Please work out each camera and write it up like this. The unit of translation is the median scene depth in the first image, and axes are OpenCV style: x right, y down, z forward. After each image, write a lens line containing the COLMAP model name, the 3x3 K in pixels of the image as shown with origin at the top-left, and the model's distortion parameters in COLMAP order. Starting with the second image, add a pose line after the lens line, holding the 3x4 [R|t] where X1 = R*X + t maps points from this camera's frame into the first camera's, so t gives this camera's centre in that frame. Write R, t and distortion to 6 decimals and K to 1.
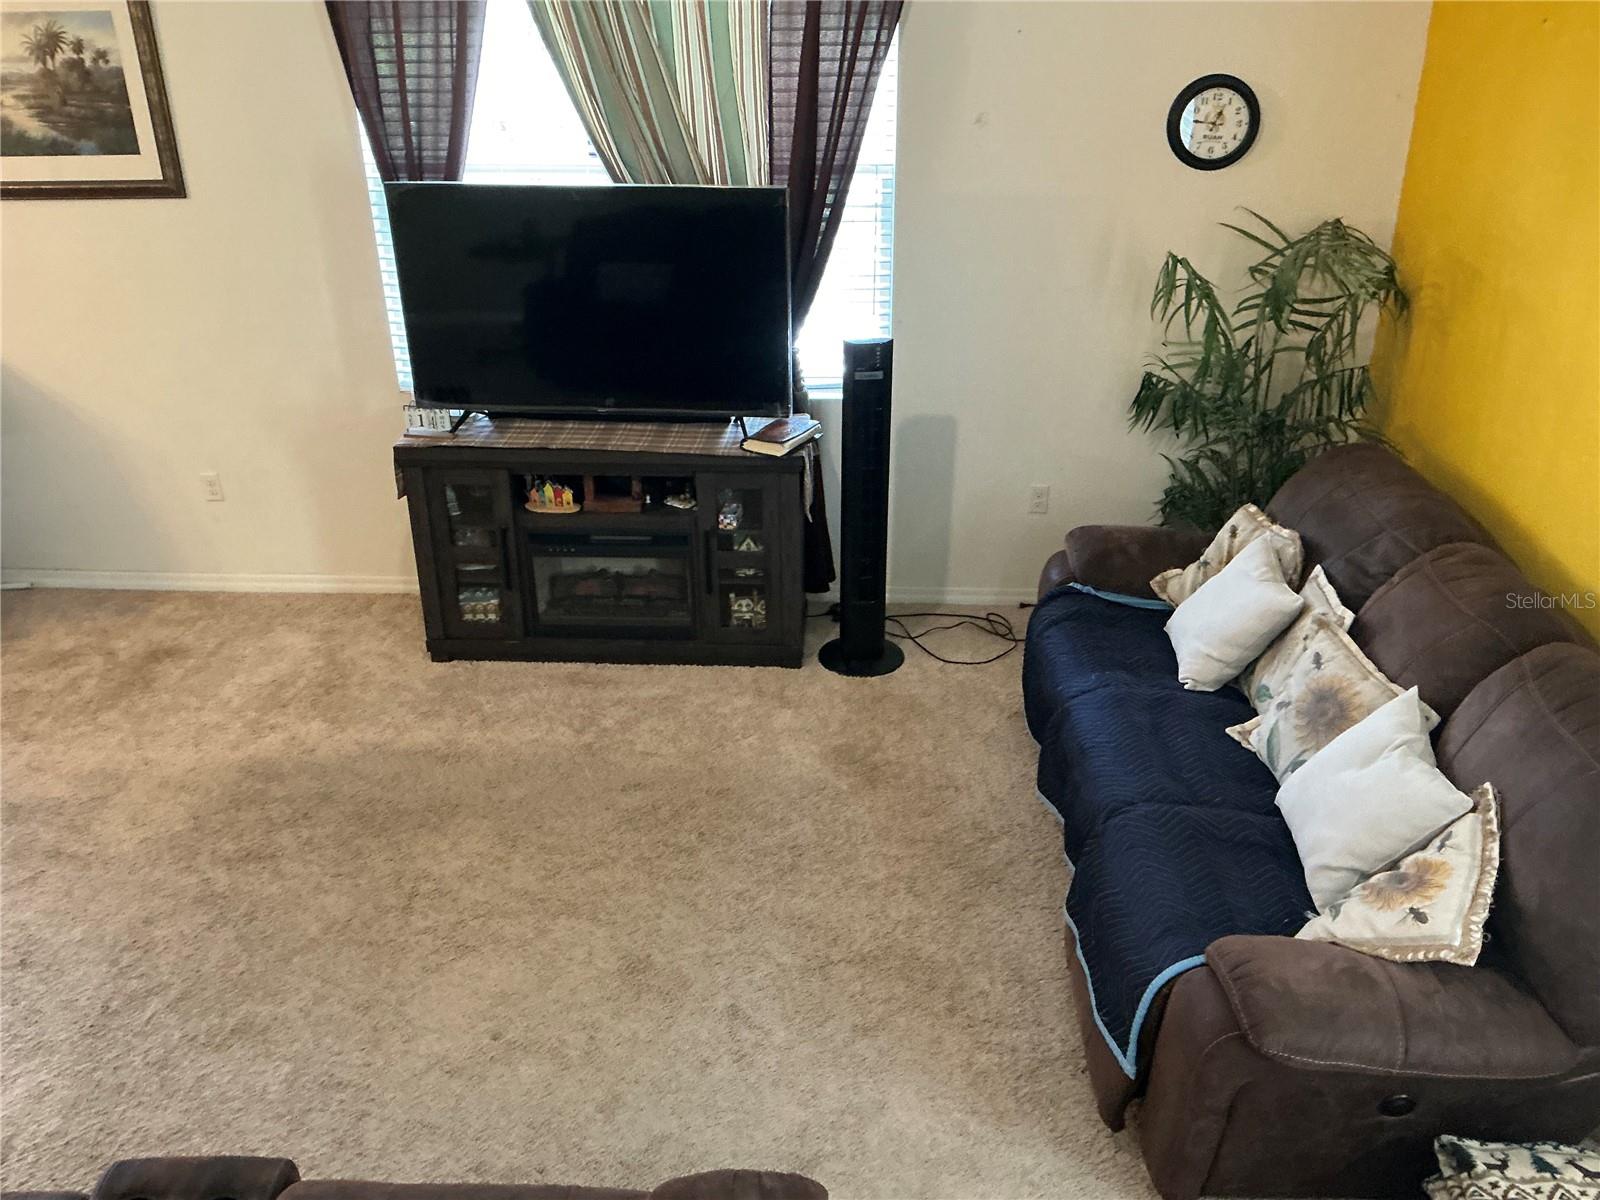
lens RADIAL K [[1358.6, 0, 803.4], [0, 1358.6, 595.3], [0, 0, 1]] dist [0.176076, -0.392508]
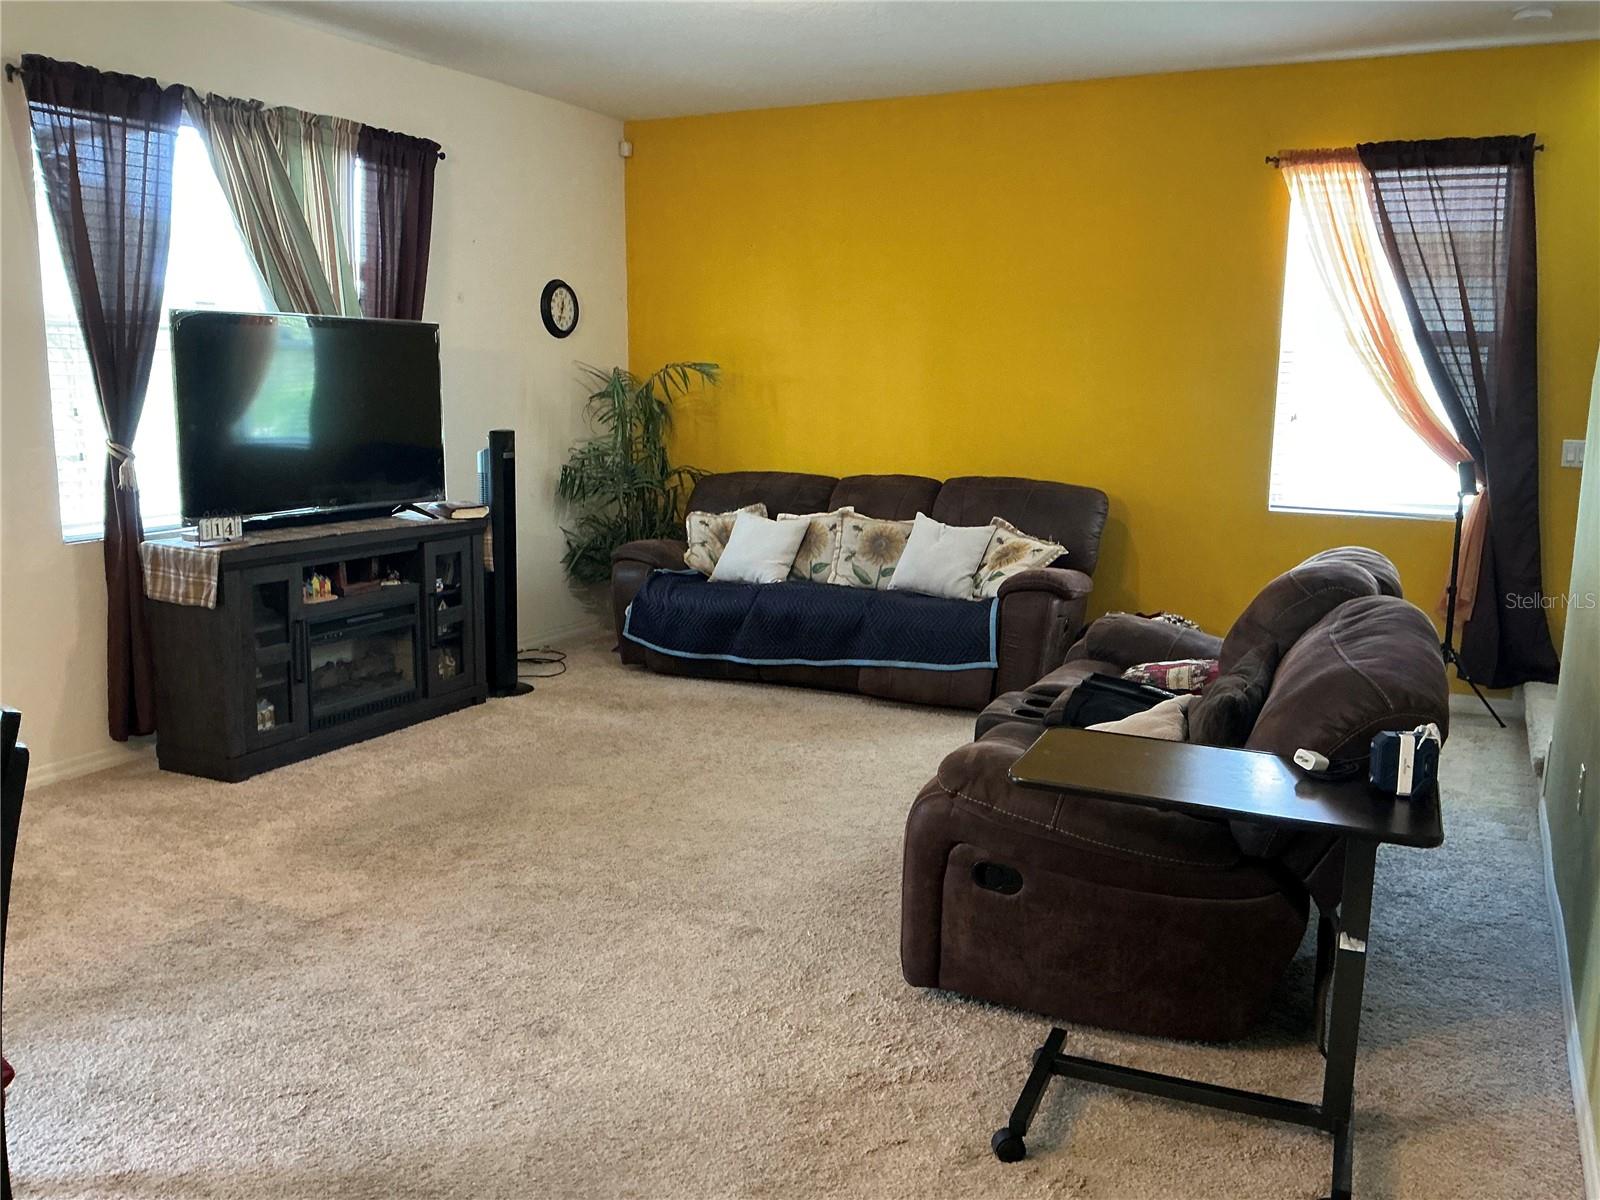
lens RADIAL K [[1358.6, 0, 803.4], [0, 1358.6, 595.3], [0, 0, 1]] dist [0.176076, -0.392508]
pose [[0.380045, -0.130664, 0.915692, -1.098778], [0.396483, 0.917425, -0.033644, 0.130347], [-0.835683, 0.375843, 0.400469, 0.248144]]
